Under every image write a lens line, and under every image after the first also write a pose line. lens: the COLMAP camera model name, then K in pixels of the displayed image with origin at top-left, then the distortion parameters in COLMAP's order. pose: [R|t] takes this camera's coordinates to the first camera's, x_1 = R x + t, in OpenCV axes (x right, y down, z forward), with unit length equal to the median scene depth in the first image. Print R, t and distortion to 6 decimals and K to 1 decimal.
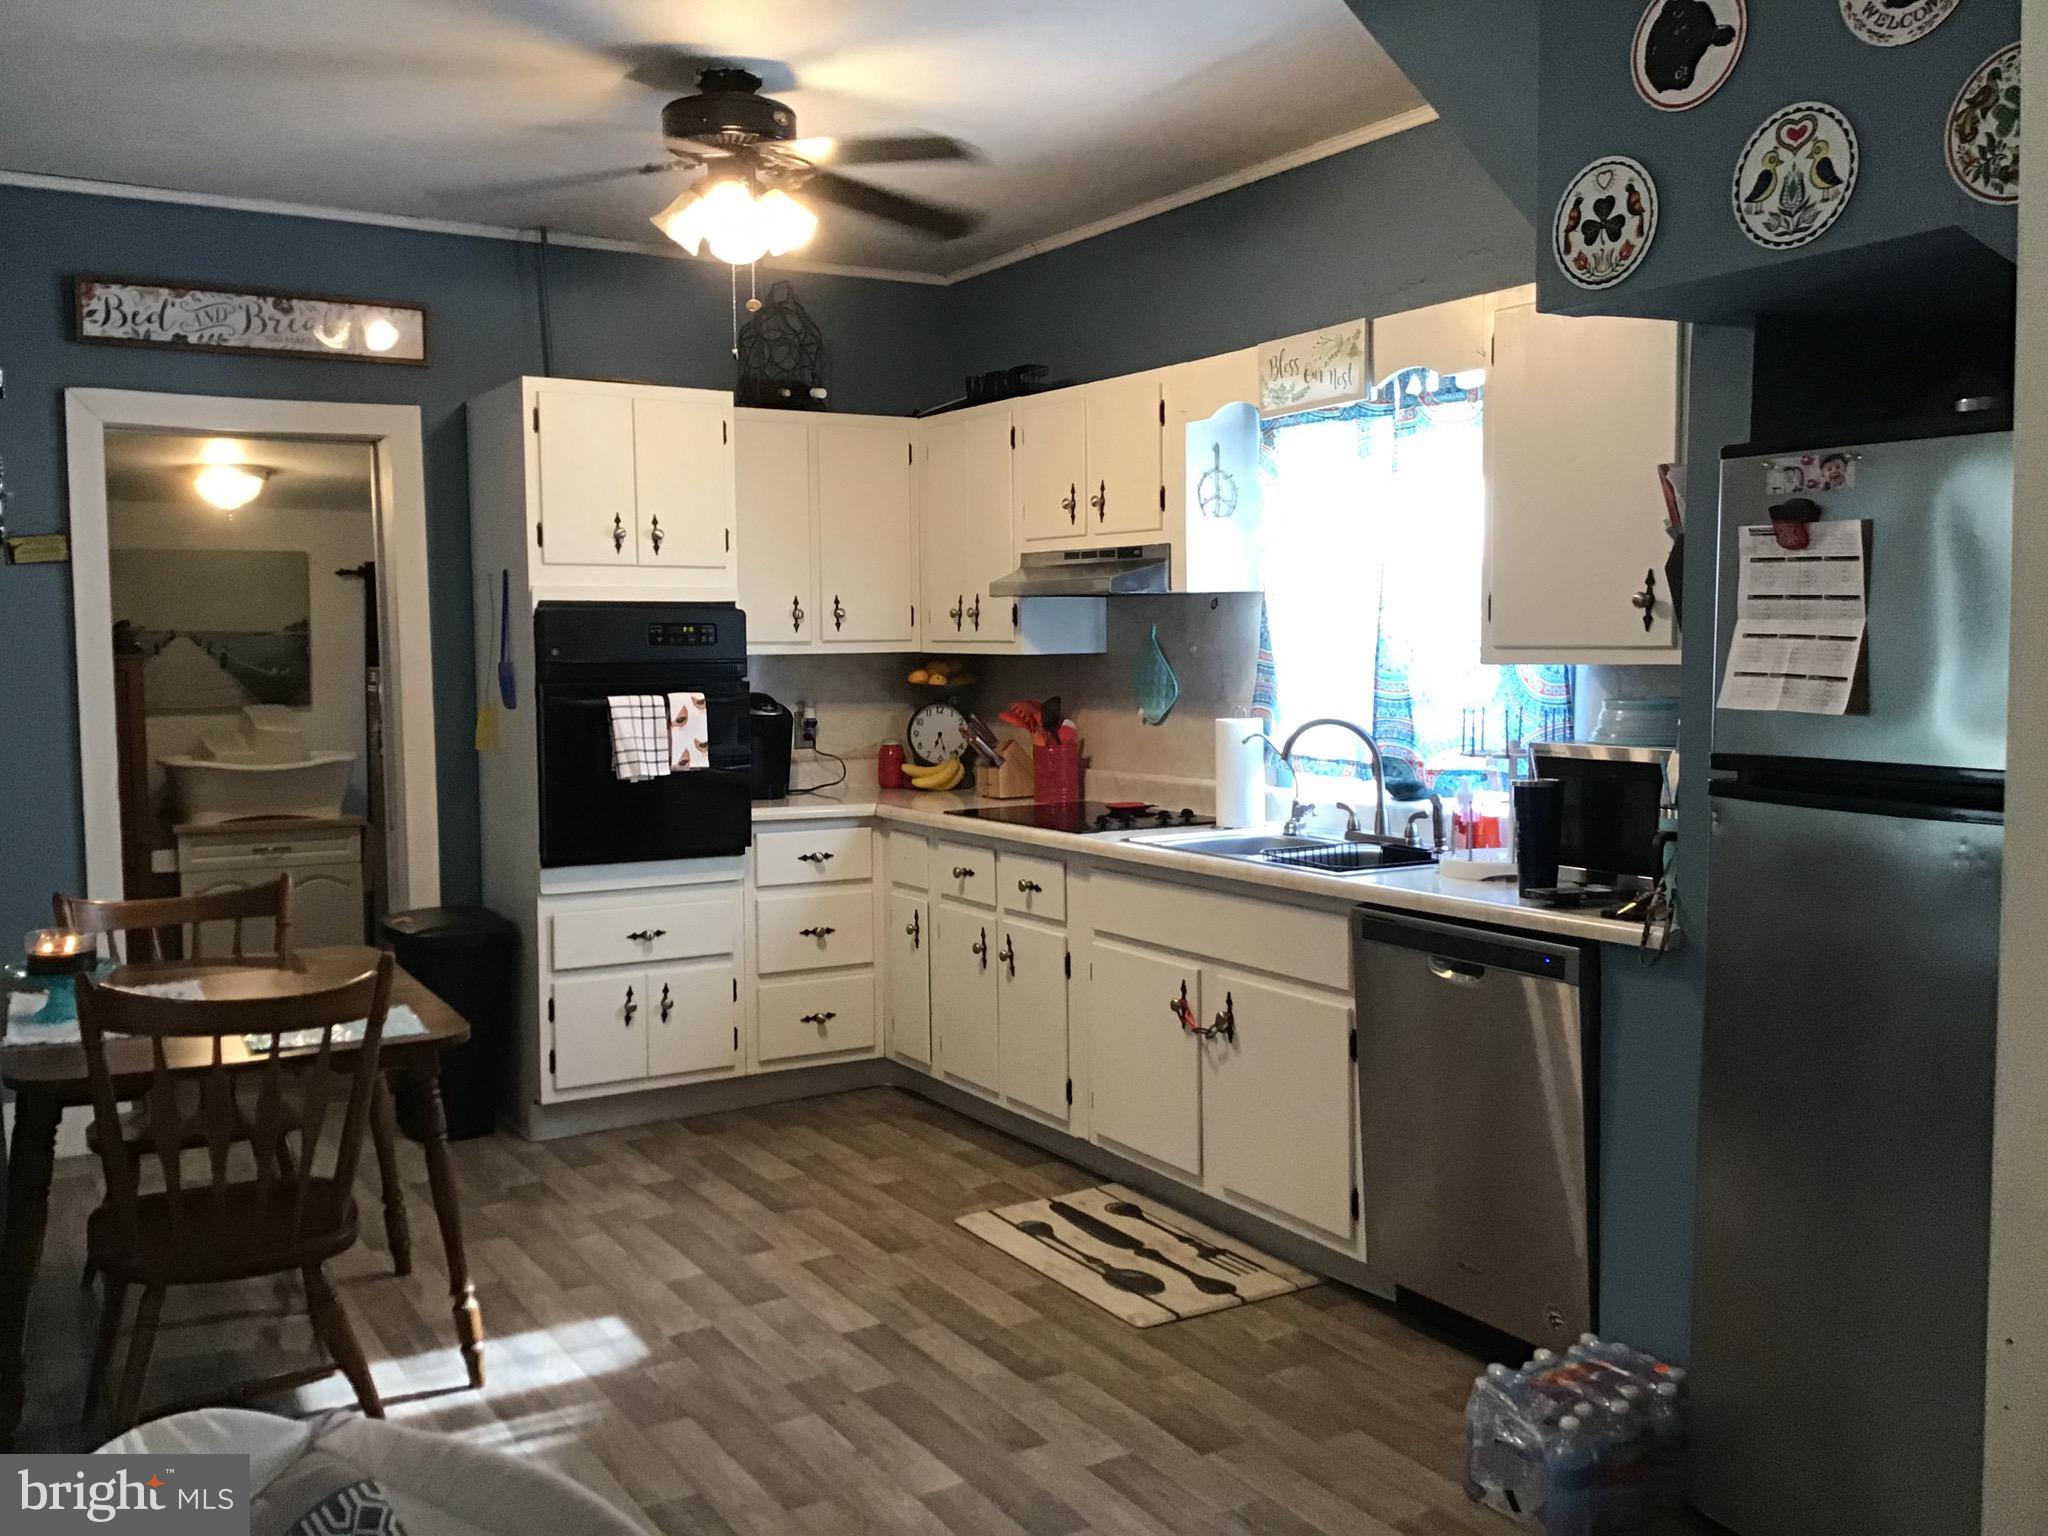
lens RADIAL K [[1870.1, 0, 1013.1], [0, 1870.1, 751.5], [0, 0, 1]] dist [0.141155, -0.262840]
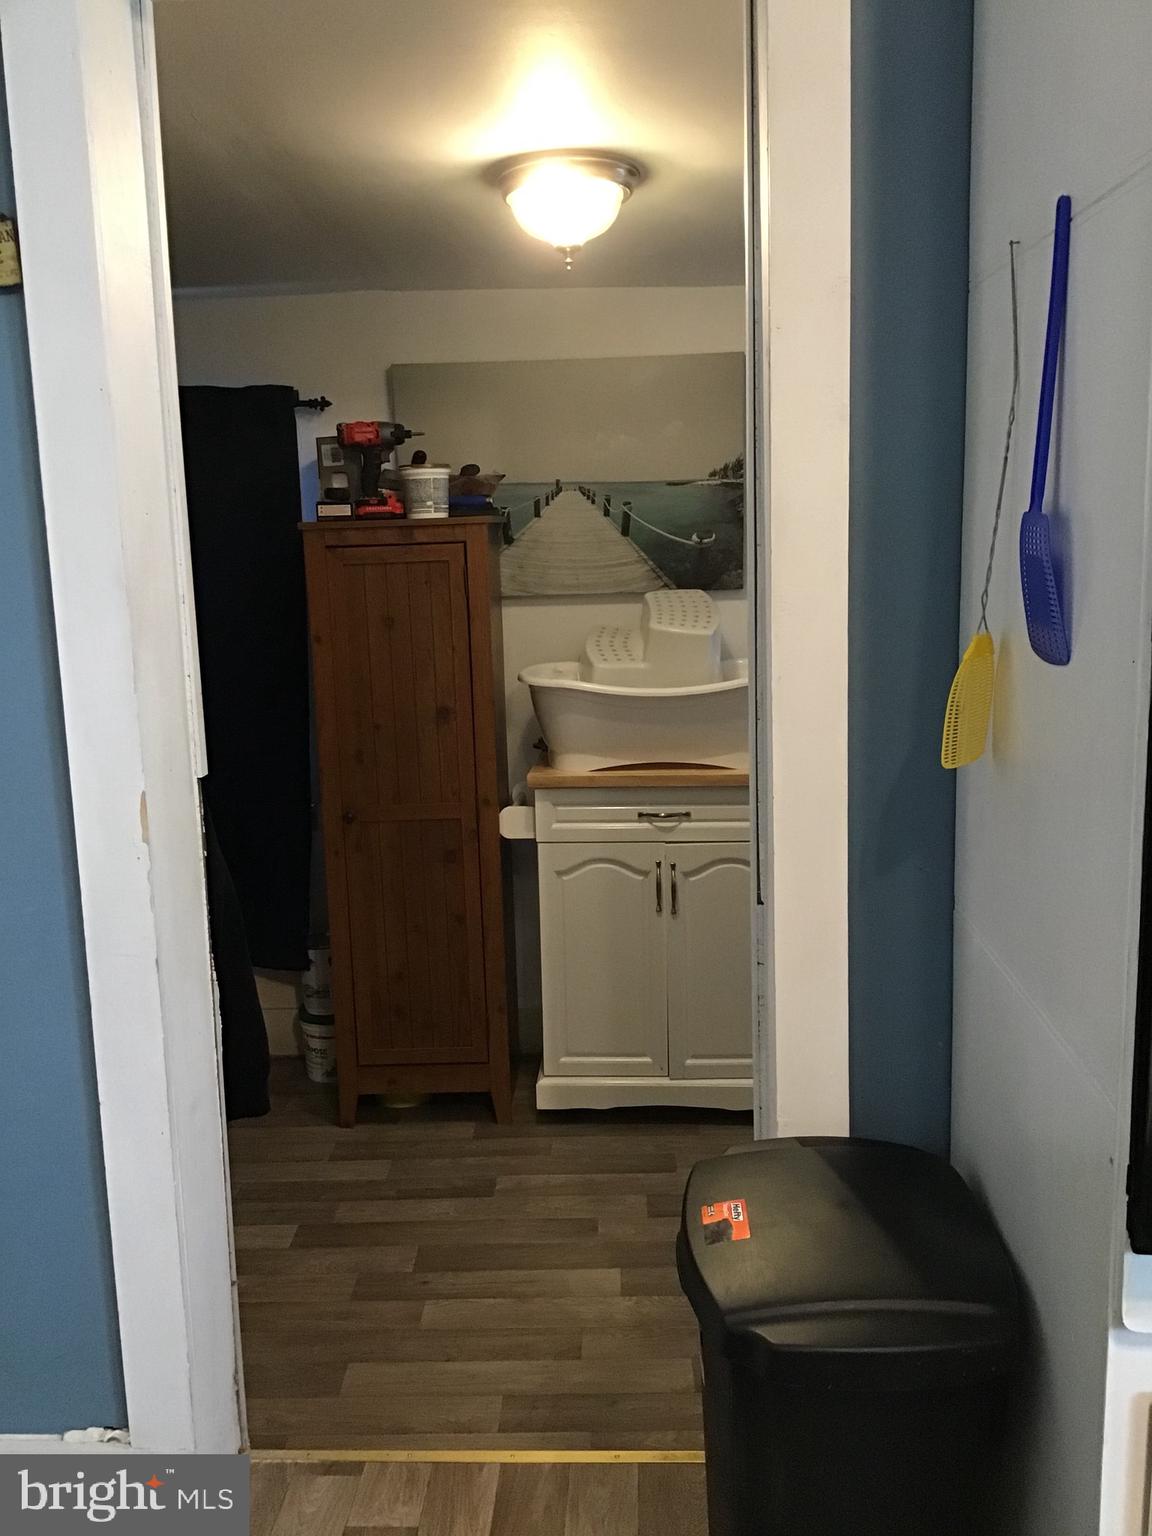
lens RADIAL K [[1402.6, 0, 587.6], [0, 1402.6, 760.1], [0, 0, 1]] dist [0.141155, -0.262840]
pose [[0.844728, 0.077452, -0.529563, -0.153028], [-0.014103, 0.992351, 0.122642, -0.025877], [0.535011, -0.096130, 0.839358, 0.565352]]
